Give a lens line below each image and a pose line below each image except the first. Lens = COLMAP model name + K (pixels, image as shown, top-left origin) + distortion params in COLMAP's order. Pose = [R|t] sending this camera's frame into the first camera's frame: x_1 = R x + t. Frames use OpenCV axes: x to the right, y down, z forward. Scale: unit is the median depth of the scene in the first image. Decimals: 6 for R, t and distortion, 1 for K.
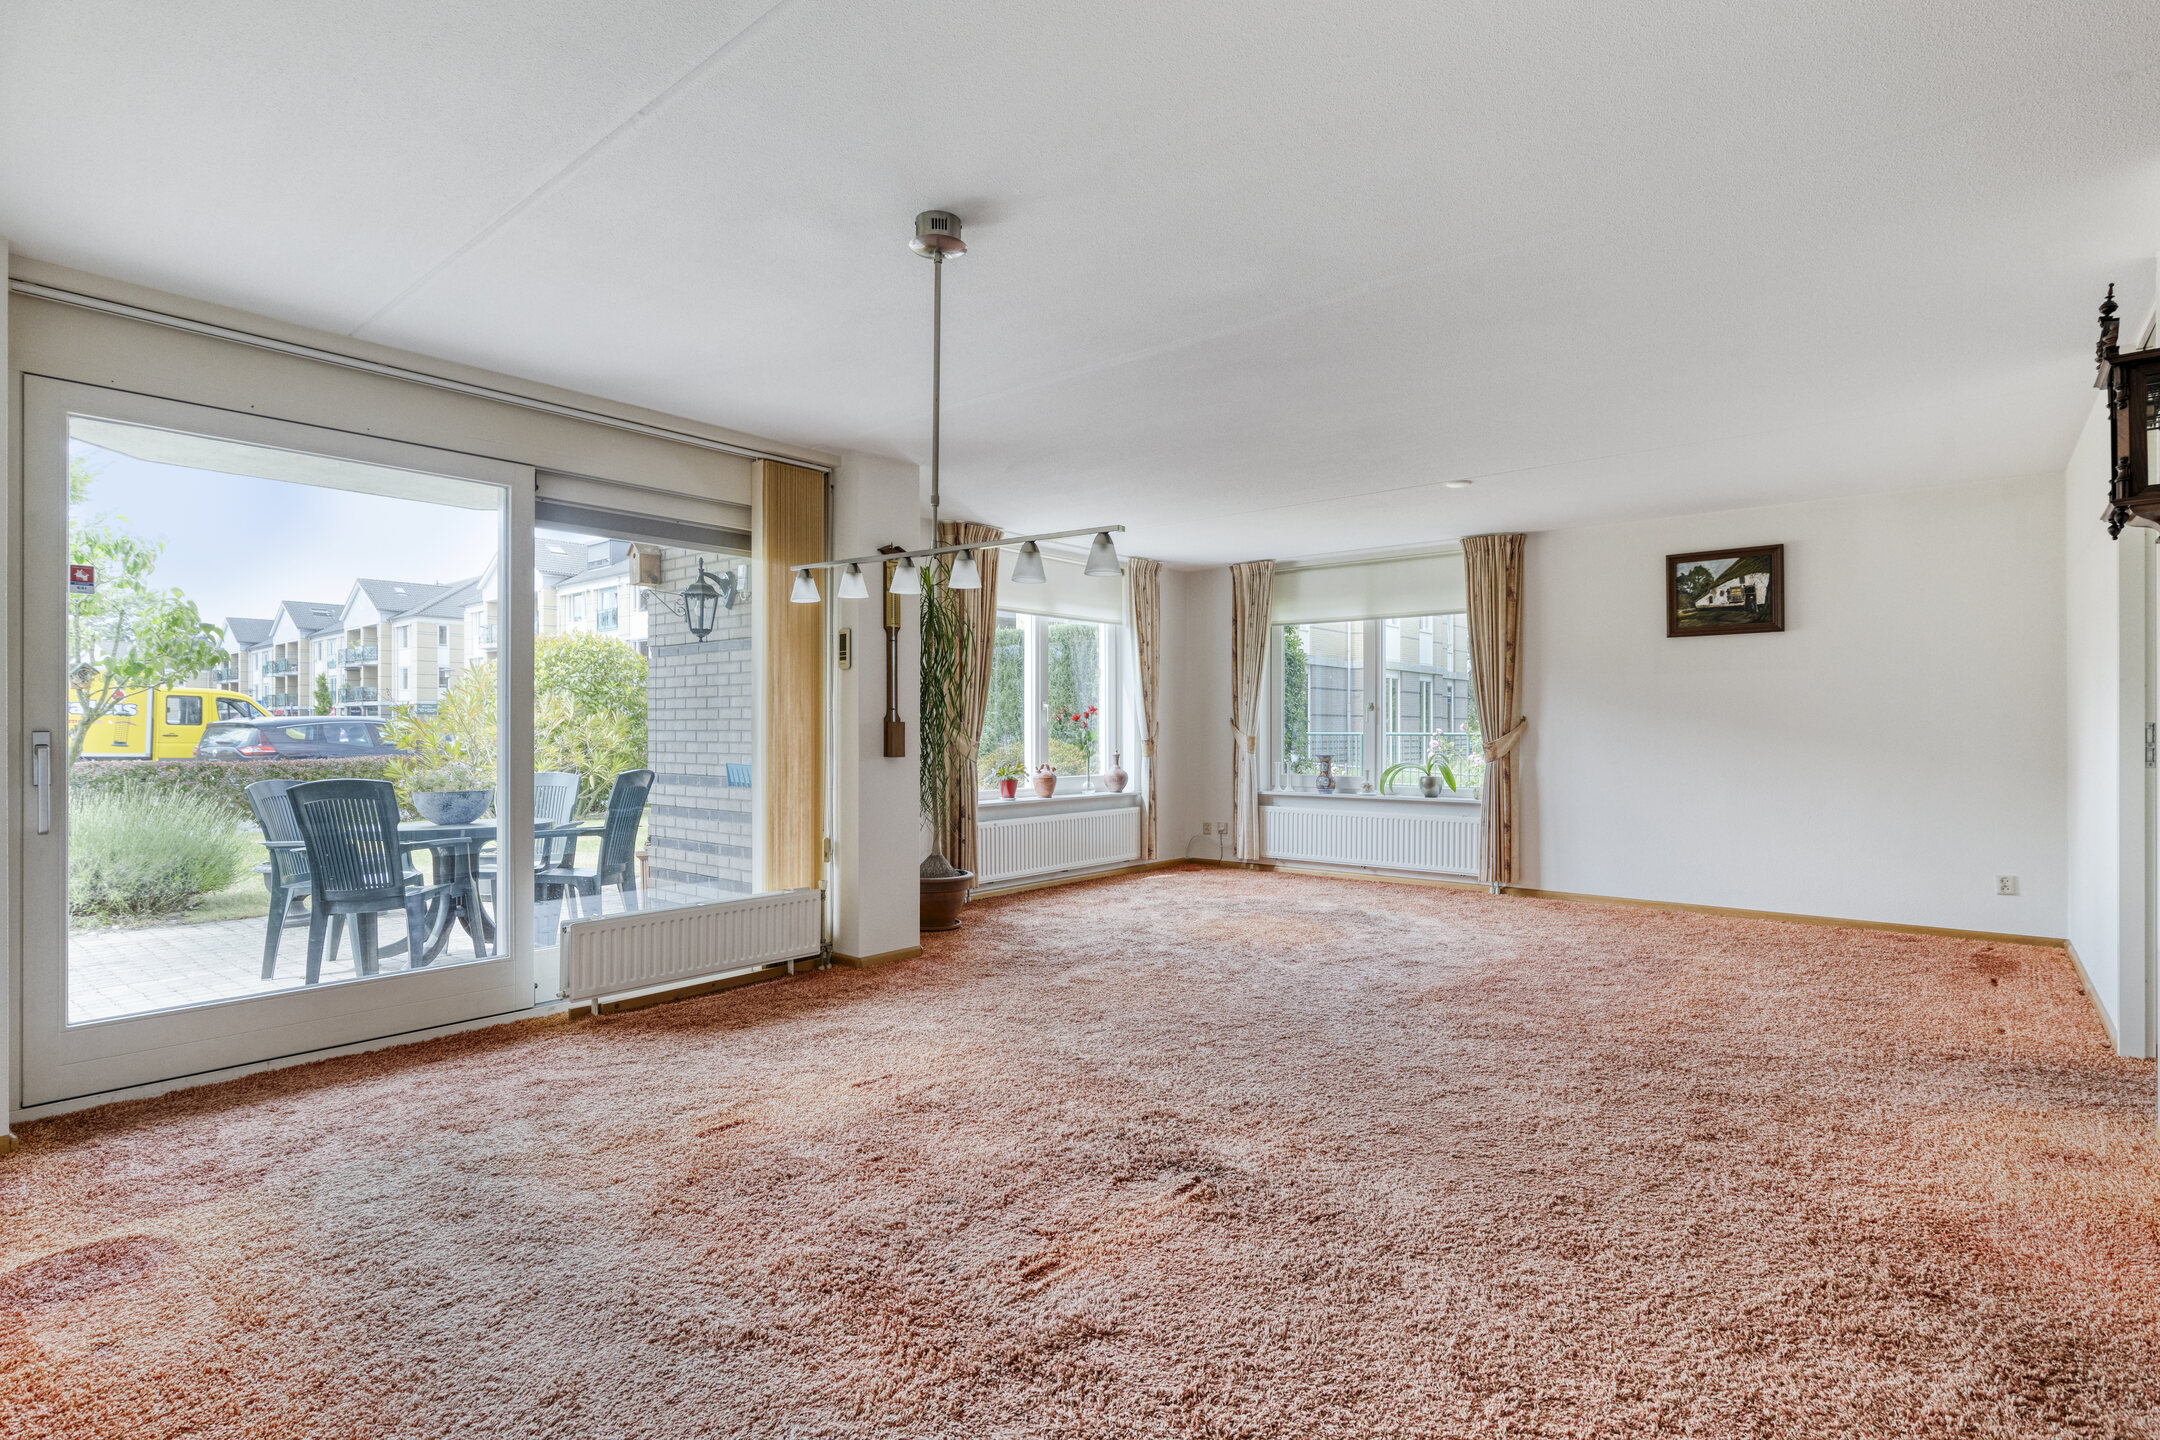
lens RADIAL K [[1064.2, 0, 1087.4], [0, 1064.2, 711.5], [0, 0, 1]] dist [-0.004242, 0.001913]
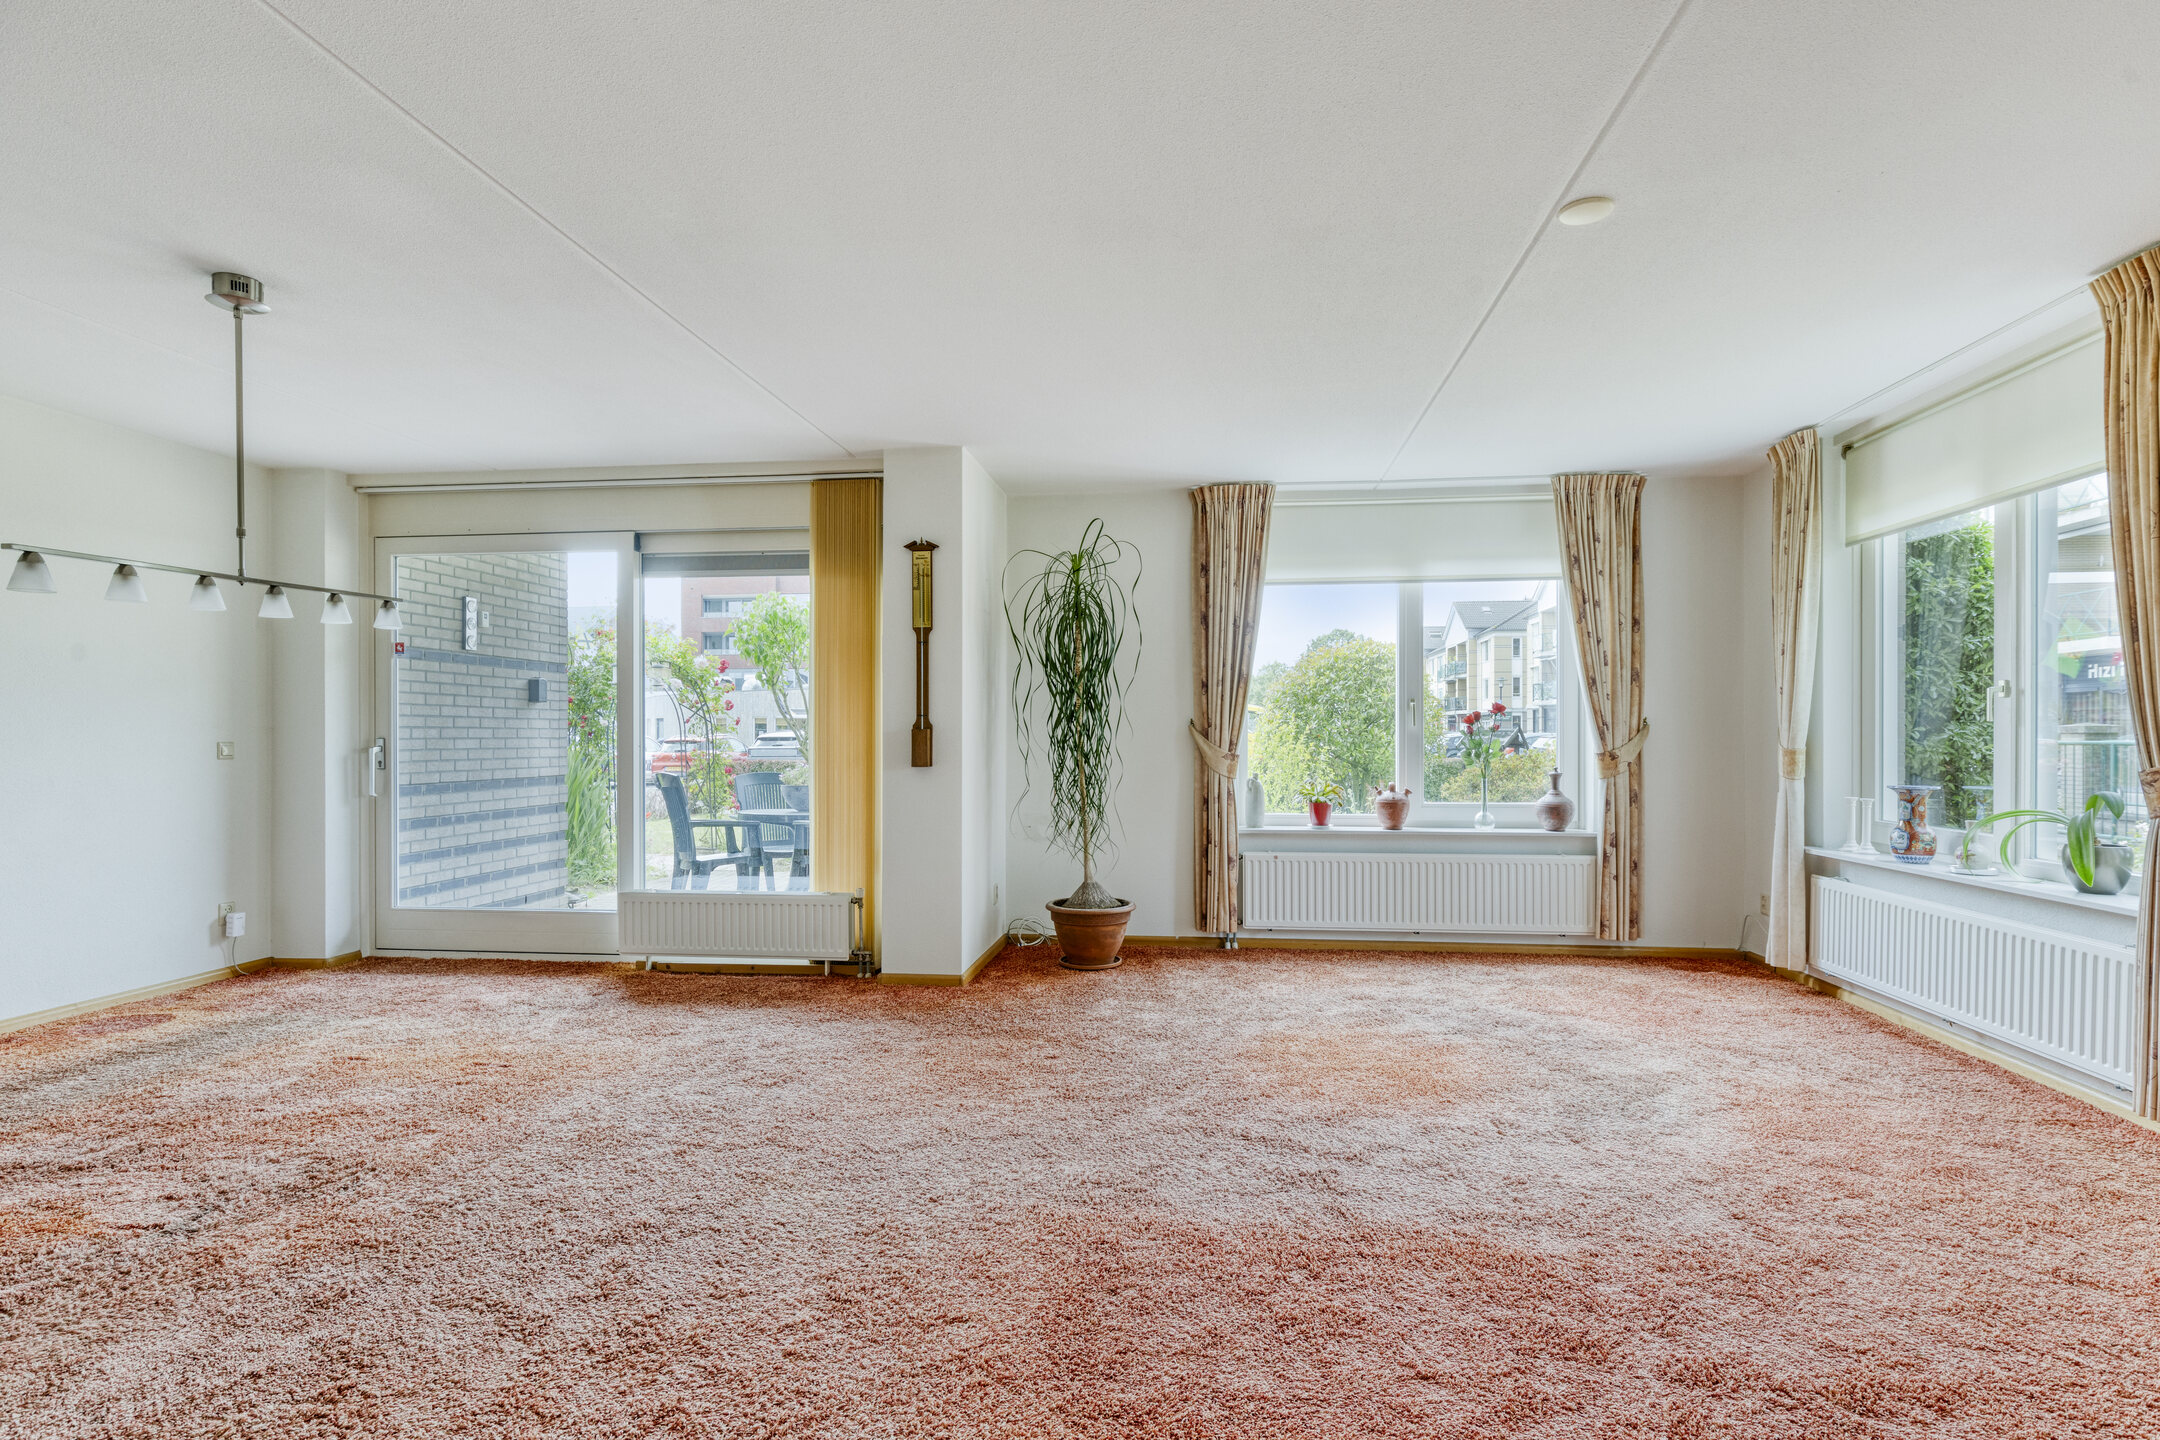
lens RADIAL K [[1064.2, 0, 1074.0], [0, 1064.2, 726.4], [0, 0, 1]] dist [-0.004242, 0.001913]
pose [[0.538340, -0.007239, -0.842696, 0.678574], [0.014226, 0.999899, 0.000499, 0.008638], [0.842607, -0.012257, 0.538389, 0.610280]]
